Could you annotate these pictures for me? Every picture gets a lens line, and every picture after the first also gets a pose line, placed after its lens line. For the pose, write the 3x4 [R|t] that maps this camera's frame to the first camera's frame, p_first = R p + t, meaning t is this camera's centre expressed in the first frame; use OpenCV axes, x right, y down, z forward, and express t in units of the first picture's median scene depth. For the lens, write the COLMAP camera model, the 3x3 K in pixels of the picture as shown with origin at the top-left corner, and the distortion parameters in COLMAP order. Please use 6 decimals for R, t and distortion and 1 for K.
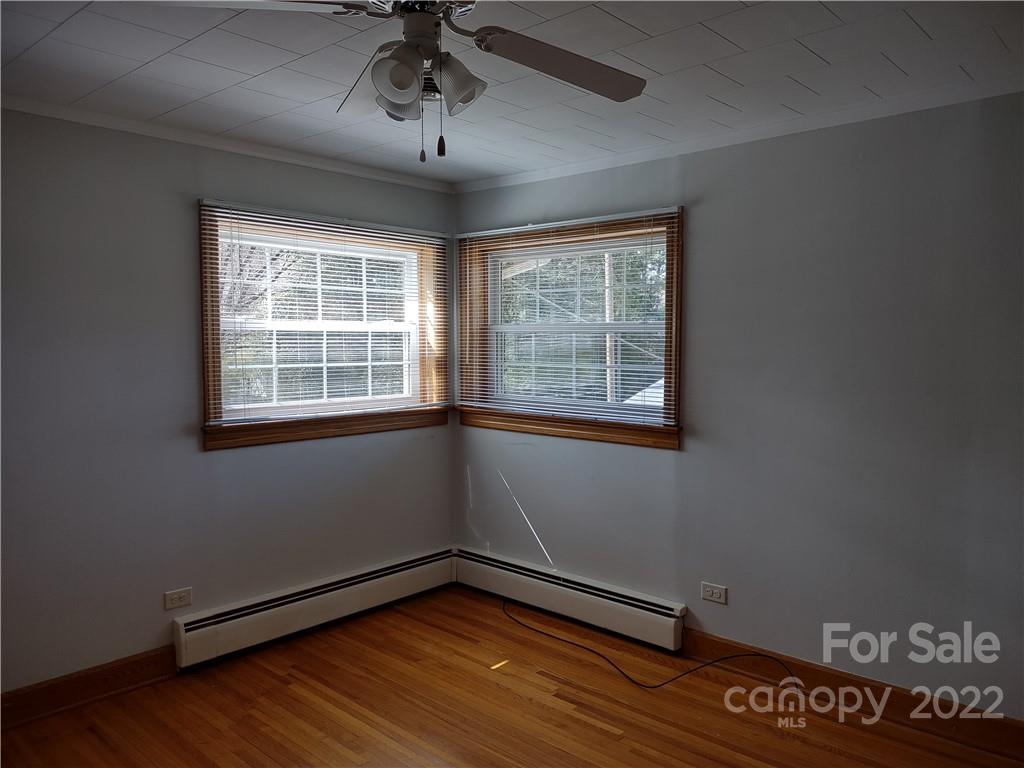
lens RADIAL K [[750.6, 0, 512.0], [0, 750.6, 384.0], [0, 0, 1]] dist [0.081370, -0.153423]
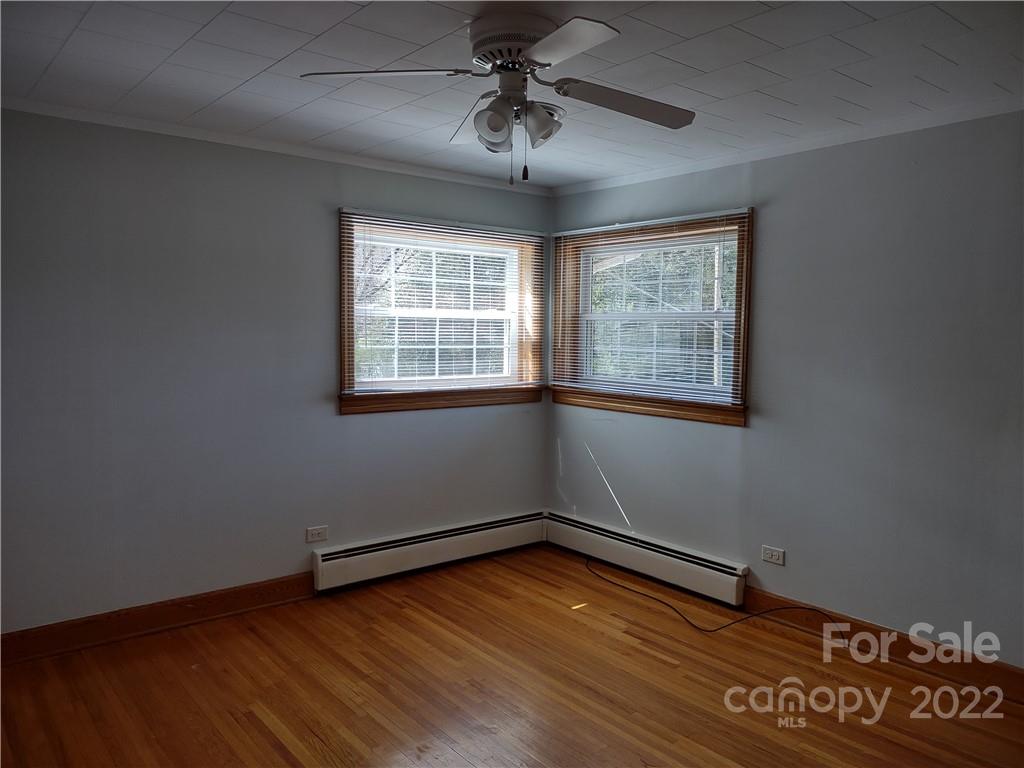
lens RADIAL K [[757.3, 0, 505.4], [0, 757.3, 380.8], [0, 0, 1]] dist [0.077533, -0.110398]
pose [[0.987644, 0.021669, -0.155210, 0.045143], [-0.020792, 0.999757, 0.007273, 0.018900], [0.155330, -0.003956, 0.987855, -0.164524]]
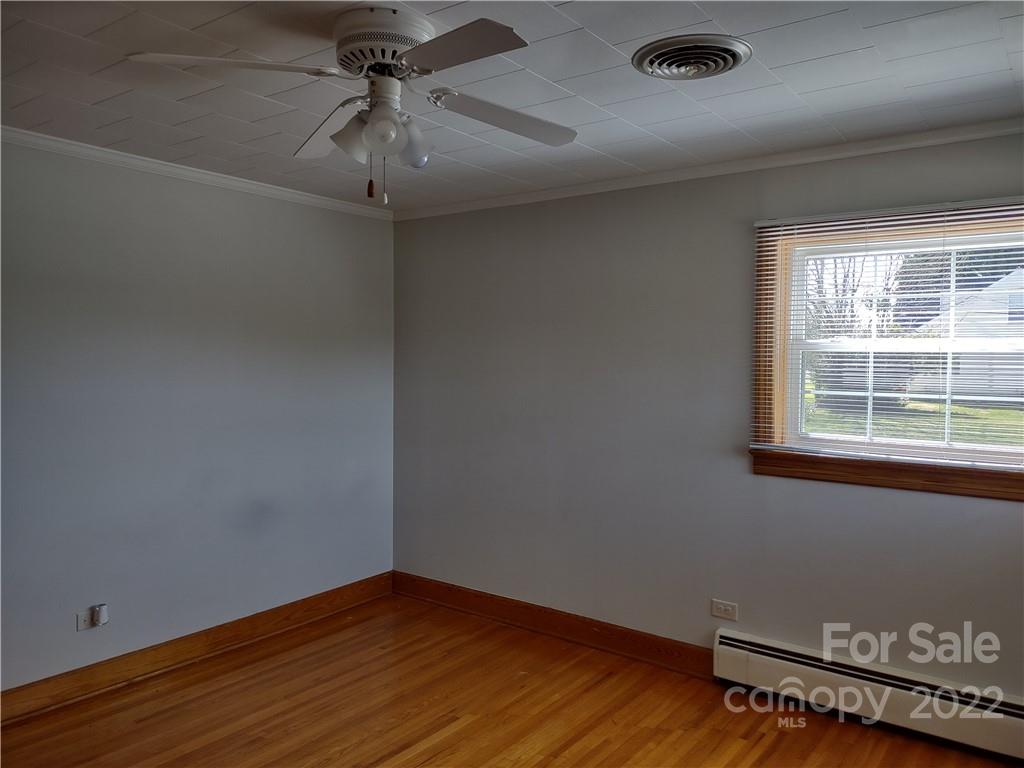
lens RADIAL K [[757.3, 0, 505.4], [0, 757.3, 380.8], [0, 0, 1]] dist [0.077533, -0.110398]
pose [[0.096634, 0.028477, -0.994913, 0.547362], [-0.074030, 0.997028, 0.021347, -0.029528], [0.992563, 0.071591, 0.098455, 0.558110]]
